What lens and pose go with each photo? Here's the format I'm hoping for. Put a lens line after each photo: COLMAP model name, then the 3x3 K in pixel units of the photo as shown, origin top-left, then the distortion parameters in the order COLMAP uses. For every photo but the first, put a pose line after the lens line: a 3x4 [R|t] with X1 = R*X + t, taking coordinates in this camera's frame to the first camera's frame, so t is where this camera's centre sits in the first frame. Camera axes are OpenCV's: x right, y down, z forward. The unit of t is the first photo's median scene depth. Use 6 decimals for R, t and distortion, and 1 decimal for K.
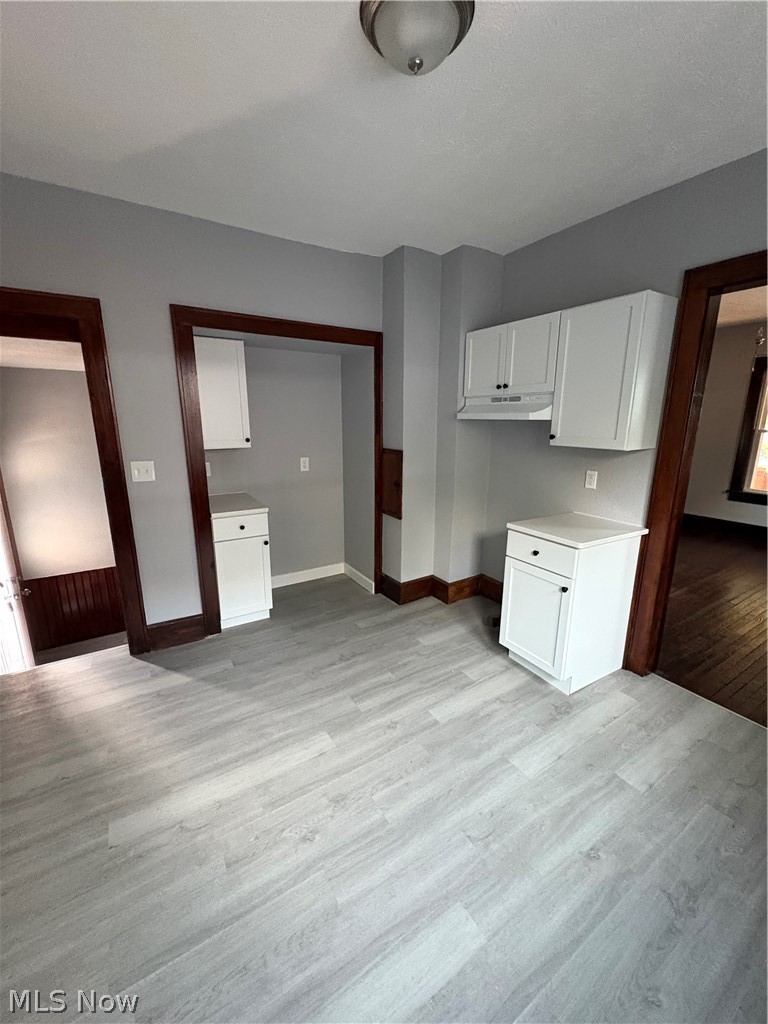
lens RADIAL K [[404.2, 0, 384.0], [0, 404.2, 512.0], [0, 0, 1]] dist [-0.003099, -0.000037]
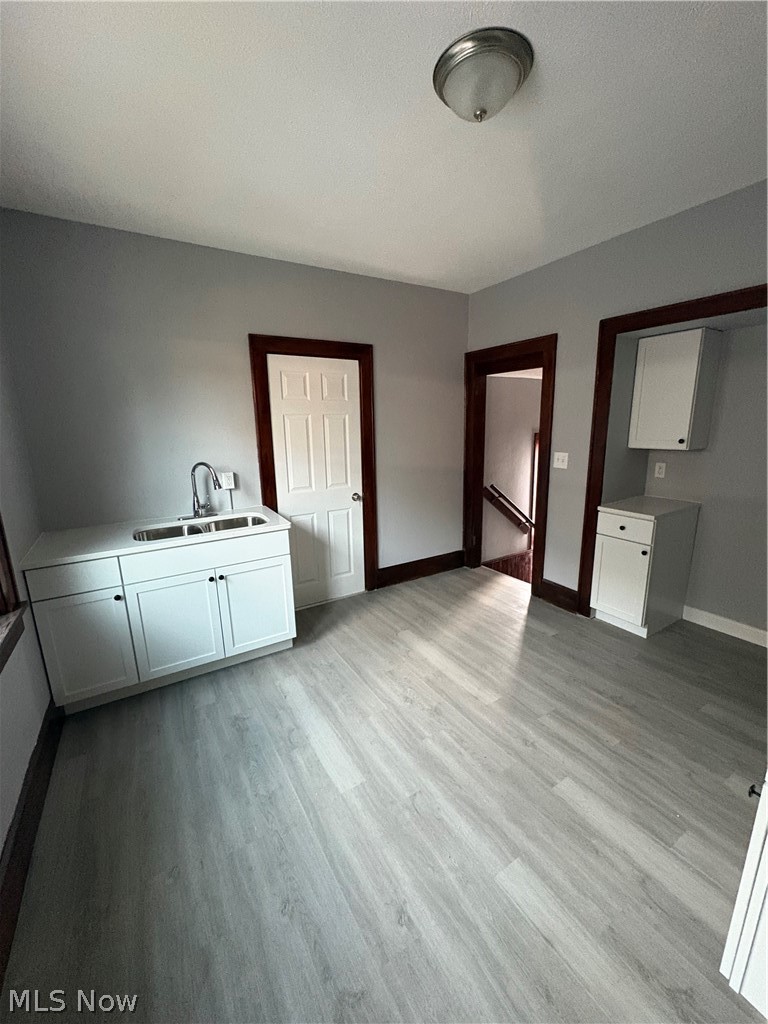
lens RADIAL K [[404.2, 0, 384.0], [0, 404.2, 512.0], [0, 0, 1]] dist [-0.003099, -0.000037]
pose [[-0.003886, 0.214807, -0.976649, 0.883007], [-0.208265, 0.955066, 0.210888, -0.124476], [0.978065, 0.204221, 0.041025, 0.554036]]
